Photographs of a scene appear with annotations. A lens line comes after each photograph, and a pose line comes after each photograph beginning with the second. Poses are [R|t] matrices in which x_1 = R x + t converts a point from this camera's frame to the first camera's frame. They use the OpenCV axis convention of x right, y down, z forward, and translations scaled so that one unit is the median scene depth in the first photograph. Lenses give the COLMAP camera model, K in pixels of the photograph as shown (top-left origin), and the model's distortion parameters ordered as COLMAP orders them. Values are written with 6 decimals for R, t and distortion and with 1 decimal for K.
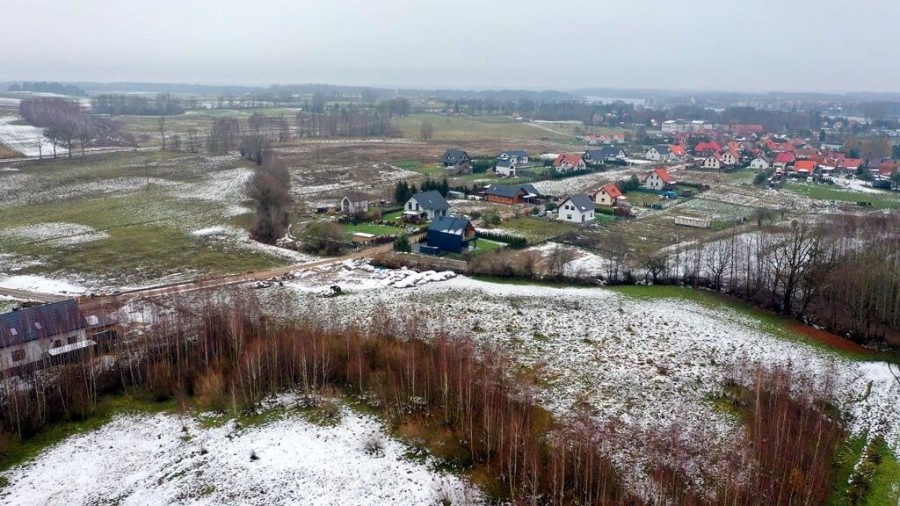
lens RADIAL K [[712.0, 0, 450.0], [0, 712.0, 253.0], [0, 0, 1]] dist [-0.001628, 0.000045]
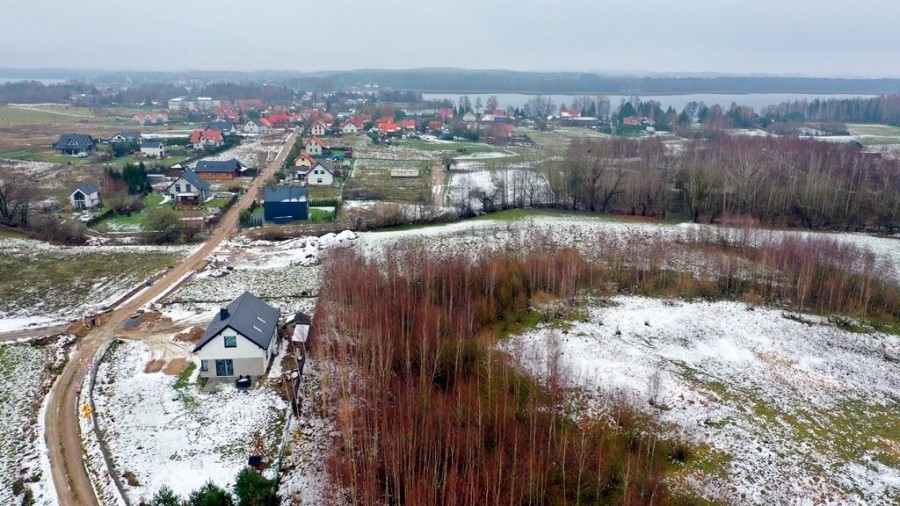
lens RADIAL K [[712.0, 0, 450.0], [0, 712.0, 253.0], [0, 0, 1]] dist [-0.001628, 0.000045]
pose [[0.706226, -0.182654, 0.684019, -0.453847], [0.163854, 0.982084, 0.093072, -0.010928], [-0.688764, 0.046349, 0.723502, 0.084273]]
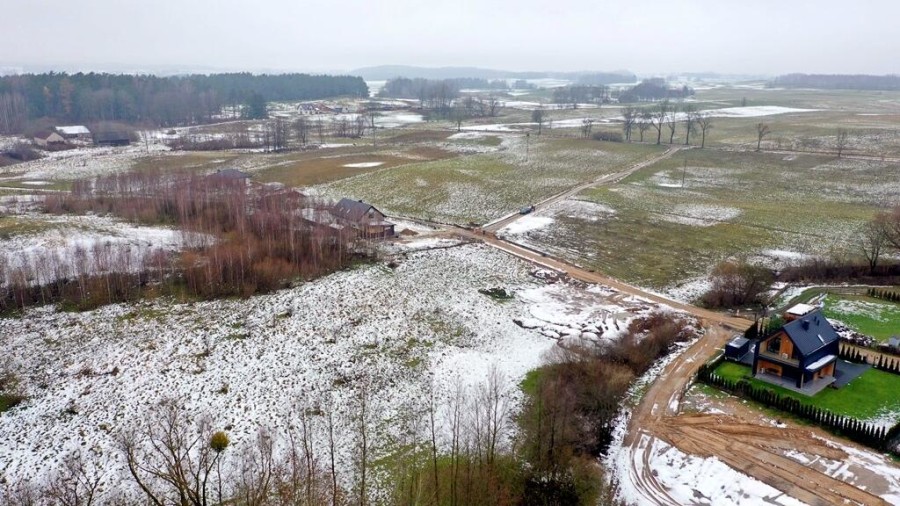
lens RADIAL K [[712.0, 0, 450.0], [0, 712.0, 253.0], [0, 0, 1]] dist [-0.001628, 0.000045]
pose [[-0.198182, 0.225680, -0.953830, 0.457508], [-0.232811, 0.934445, 0.269465, -0.145320], [0.952115, 0.275465, -0.132649, 0.668737]]
